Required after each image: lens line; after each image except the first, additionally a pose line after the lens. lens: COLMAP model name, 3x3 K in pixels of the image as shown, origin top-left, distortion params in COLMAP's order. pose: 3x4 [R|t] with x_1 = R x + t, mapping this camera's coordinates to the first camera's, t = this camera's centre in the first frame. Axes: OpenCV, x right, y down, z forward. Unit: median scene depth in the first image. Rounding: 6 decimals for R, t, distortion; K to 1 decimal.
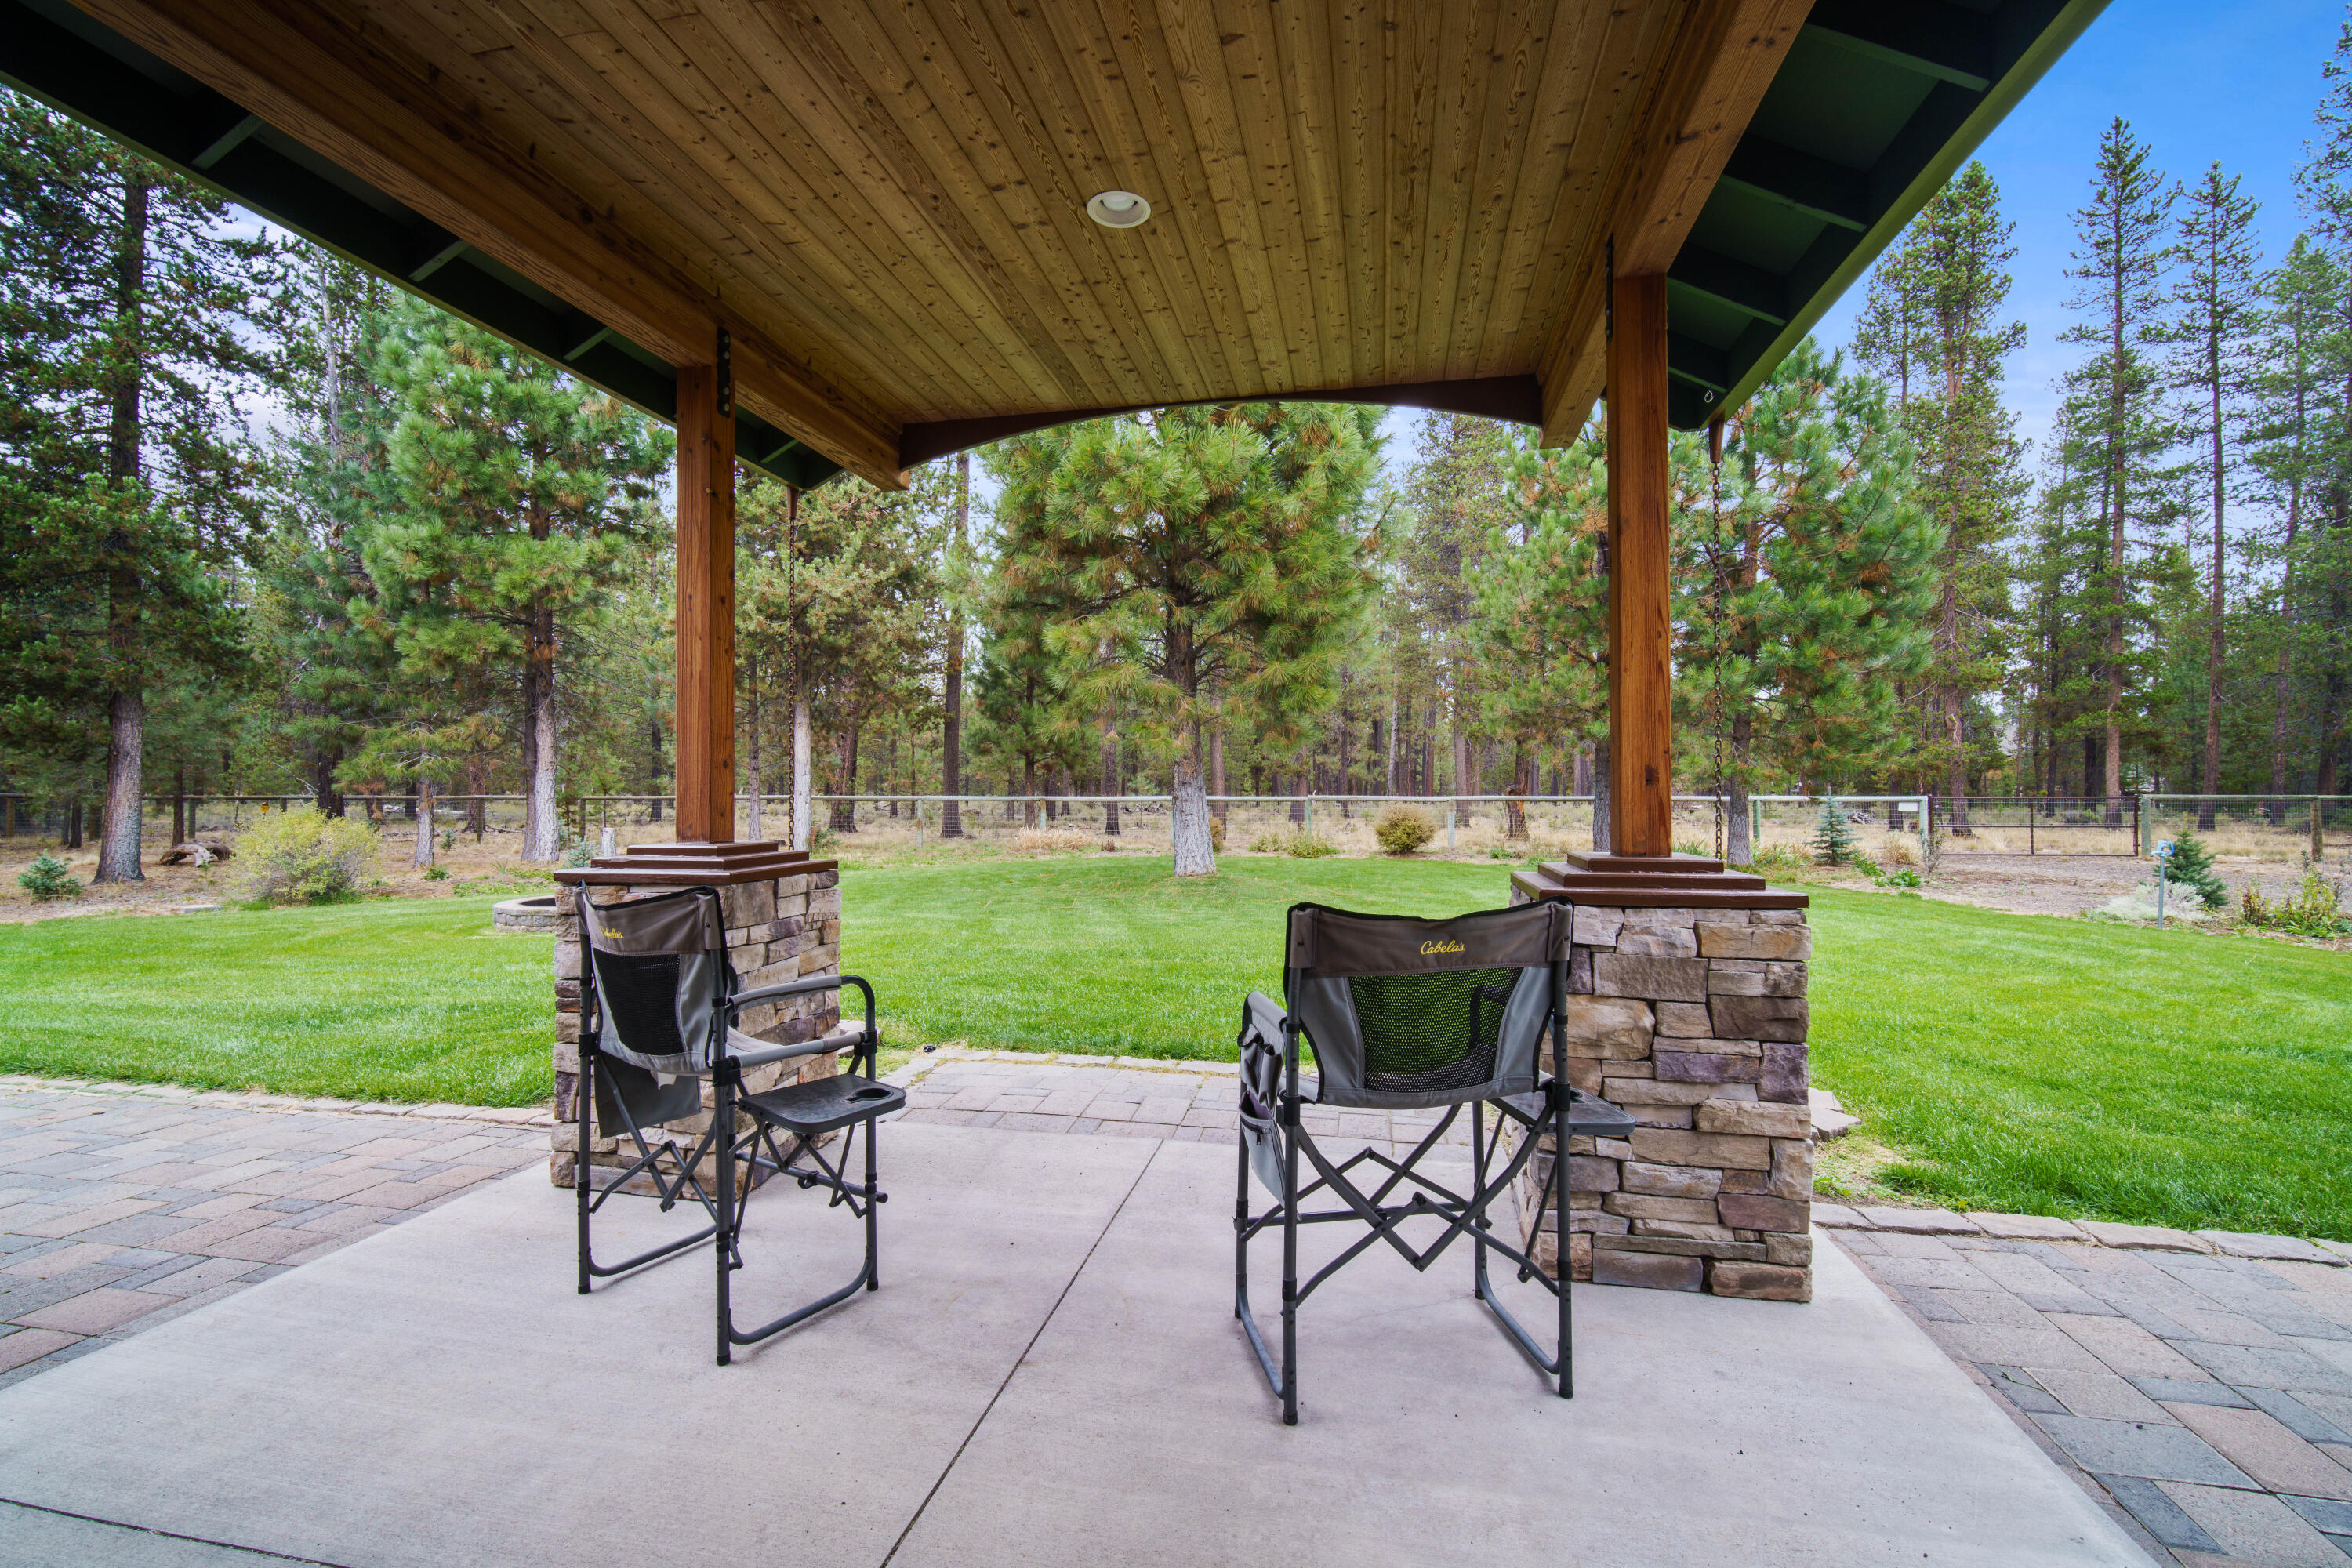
lens RADIAL K [[1022.6, 0, 1171.5], [0, 1022.6, 783.0], [0, 0, 1]] dist [-0.015427, 0.005274]
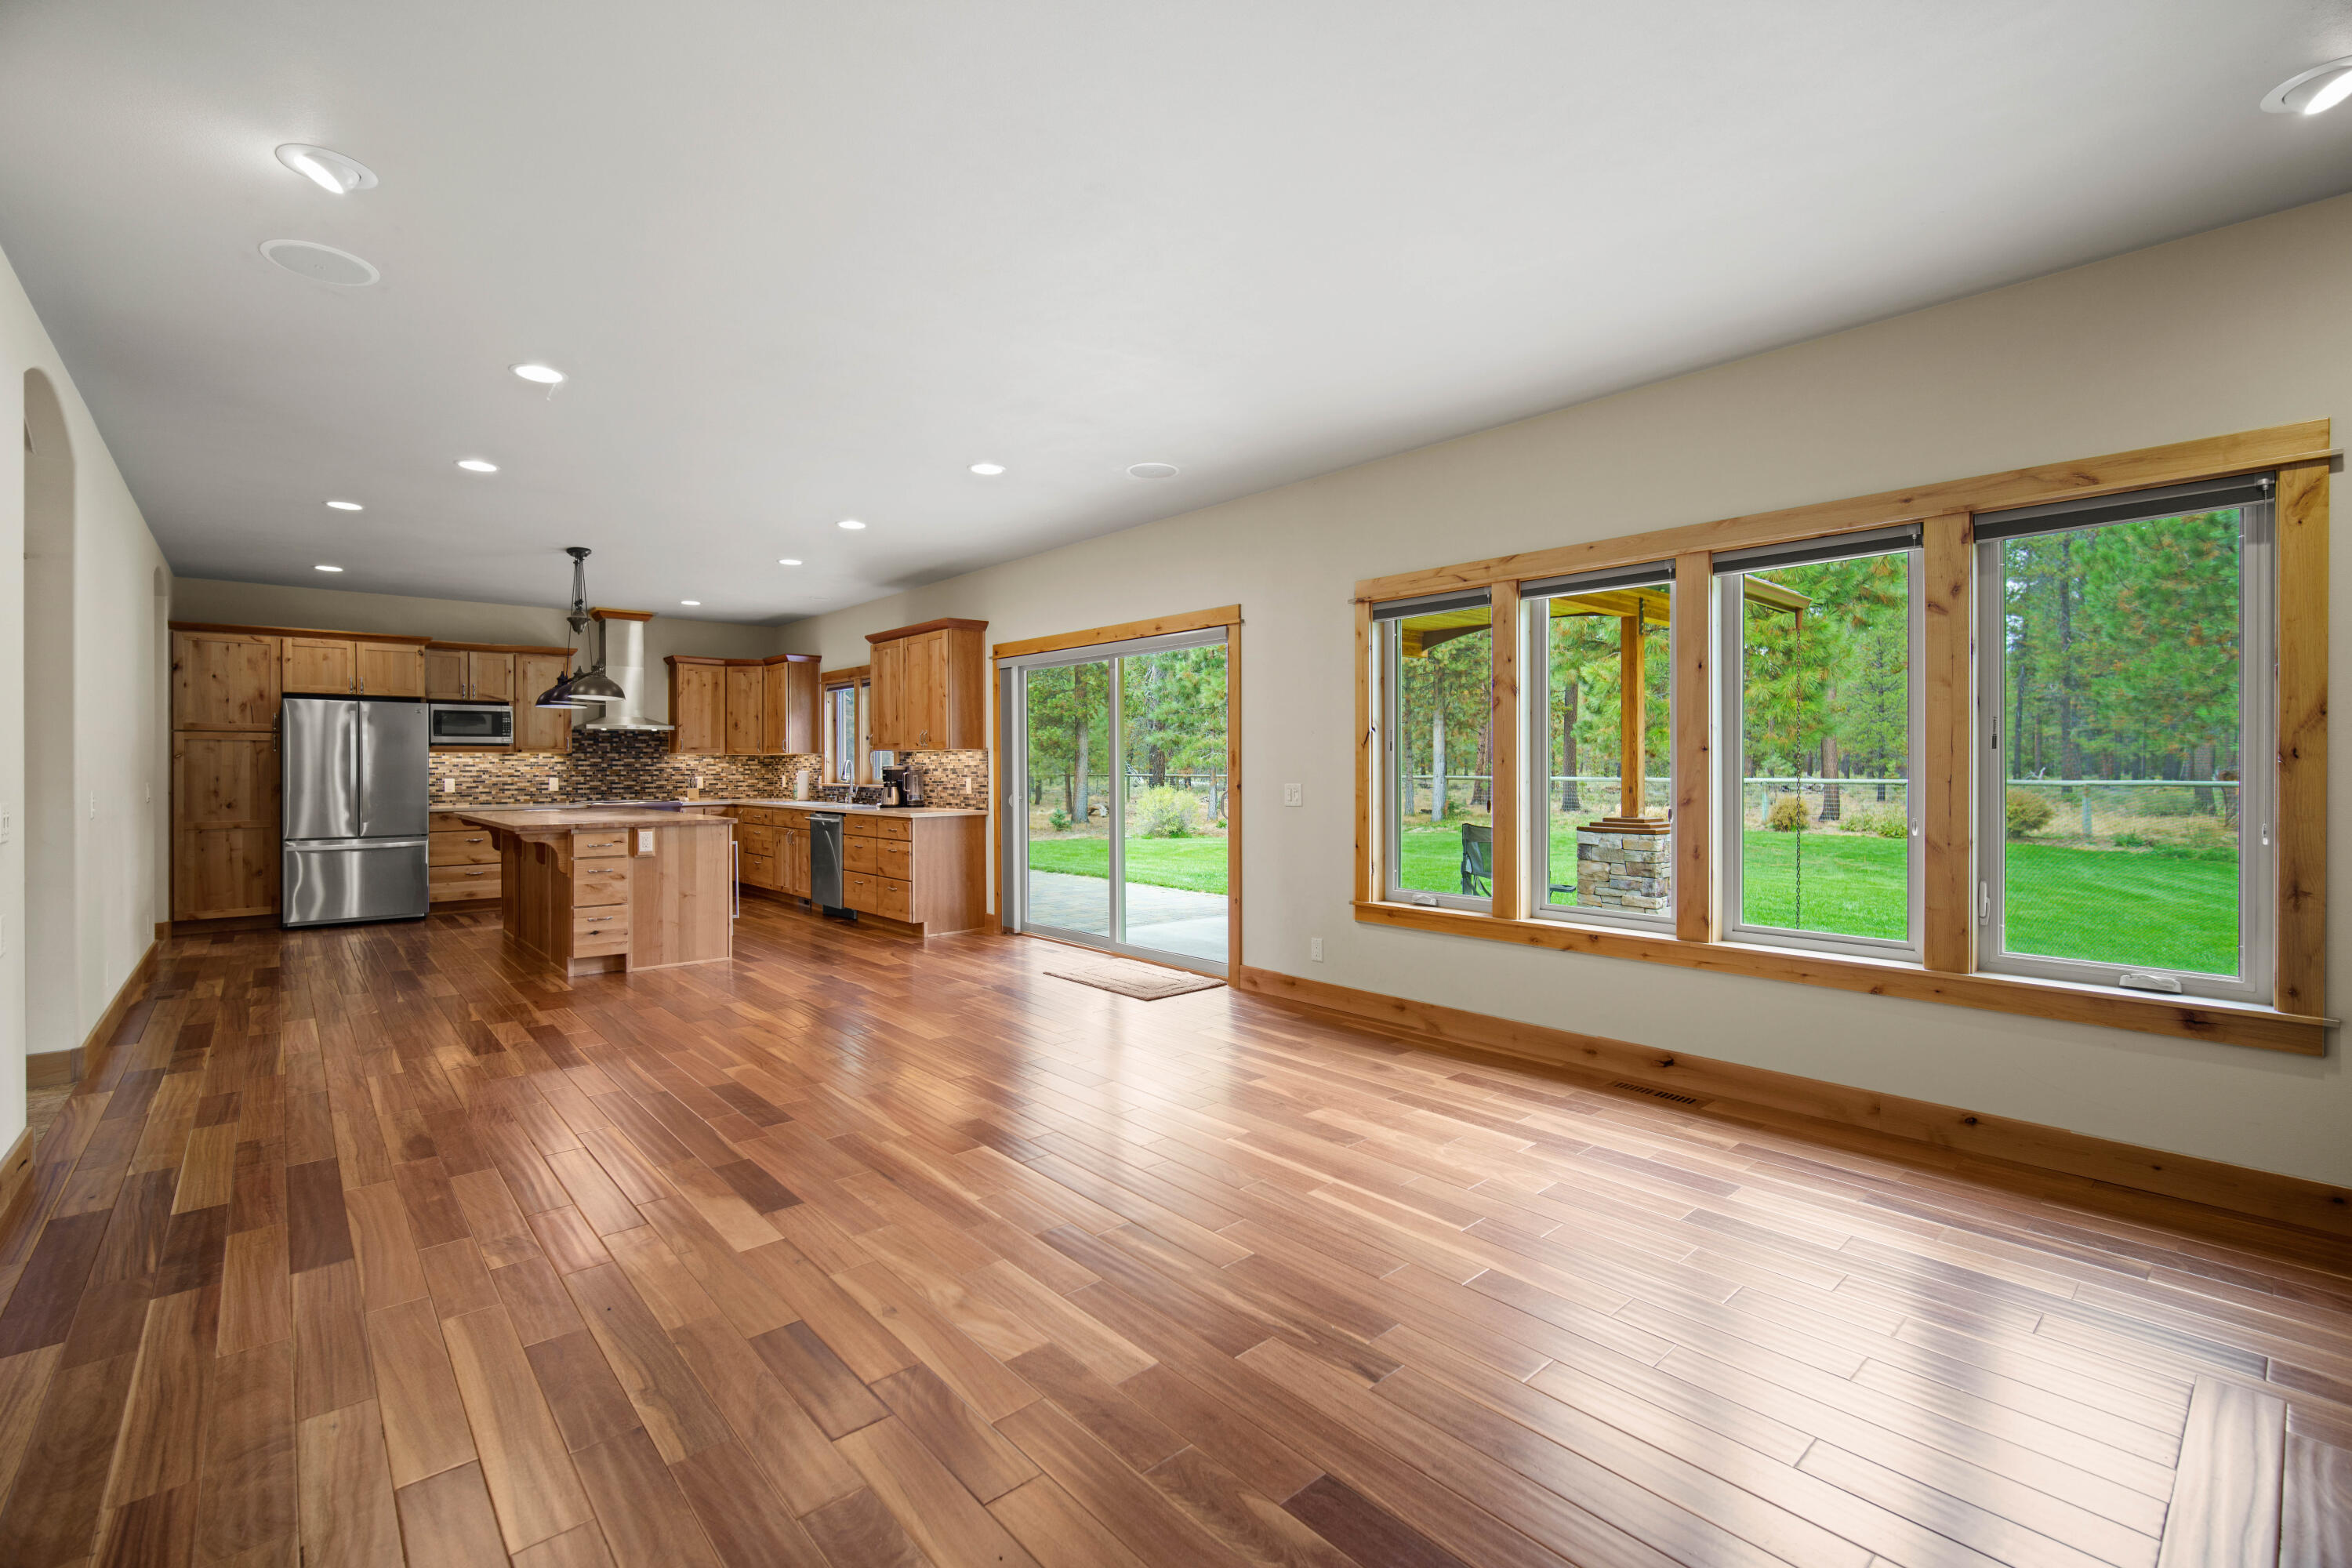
lens RADIAL K [[1028.8, 0, 1173.1], [0, 1028.8, 769.0], [0, 0, 1]] dist [-0.007882, 0.000719]
pose [[0.802498, 0.000706, -0.596655, 0.275823], [0.007126, 0.999917, 0.010769, -0.025581], [0.596613, -0.012894, 0.802426, -0.502351]]
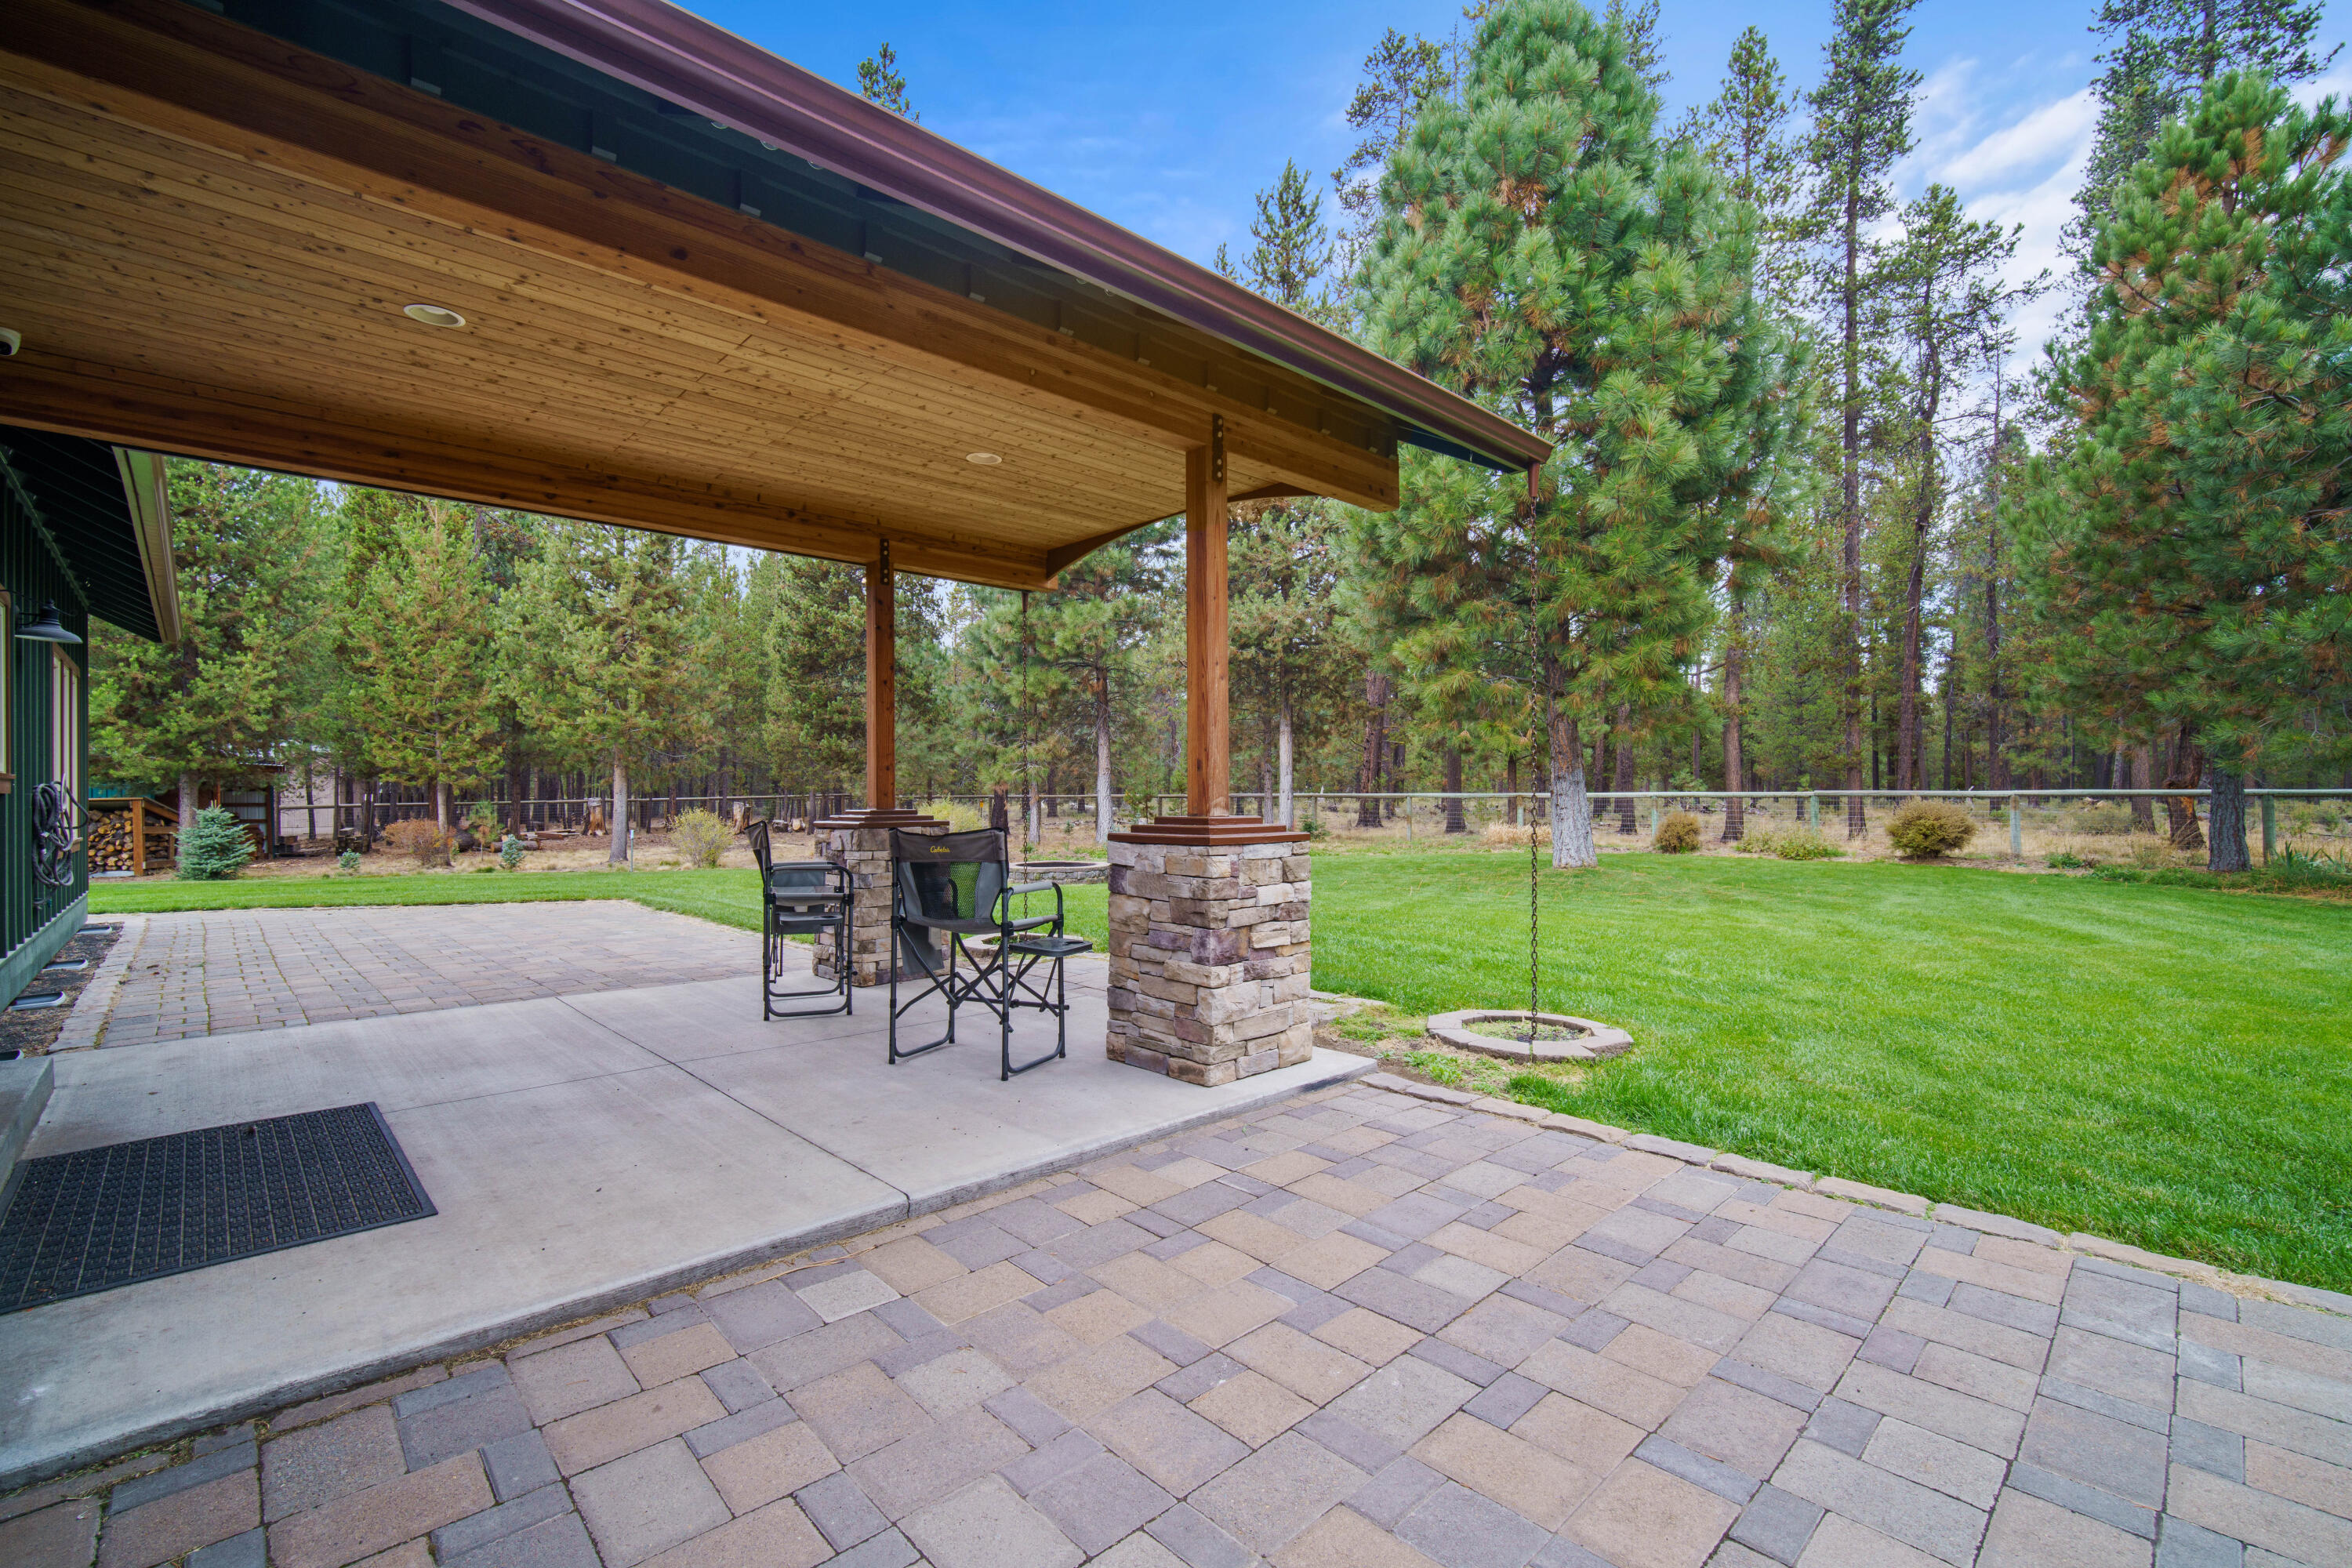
lens RADIAL K [[1026.5, 0, 1173.2], [0, 1026.5, 790.9], [0, 0, 1]] dist [-0.009297, 0.000130]
pose [[0.824656, -0.005171, -0.565611, 0.315643], [0.009339, 0.999946, 0.004474, 0.005827], [0.565557, -0.008972, 0.824660, -0.080610]]
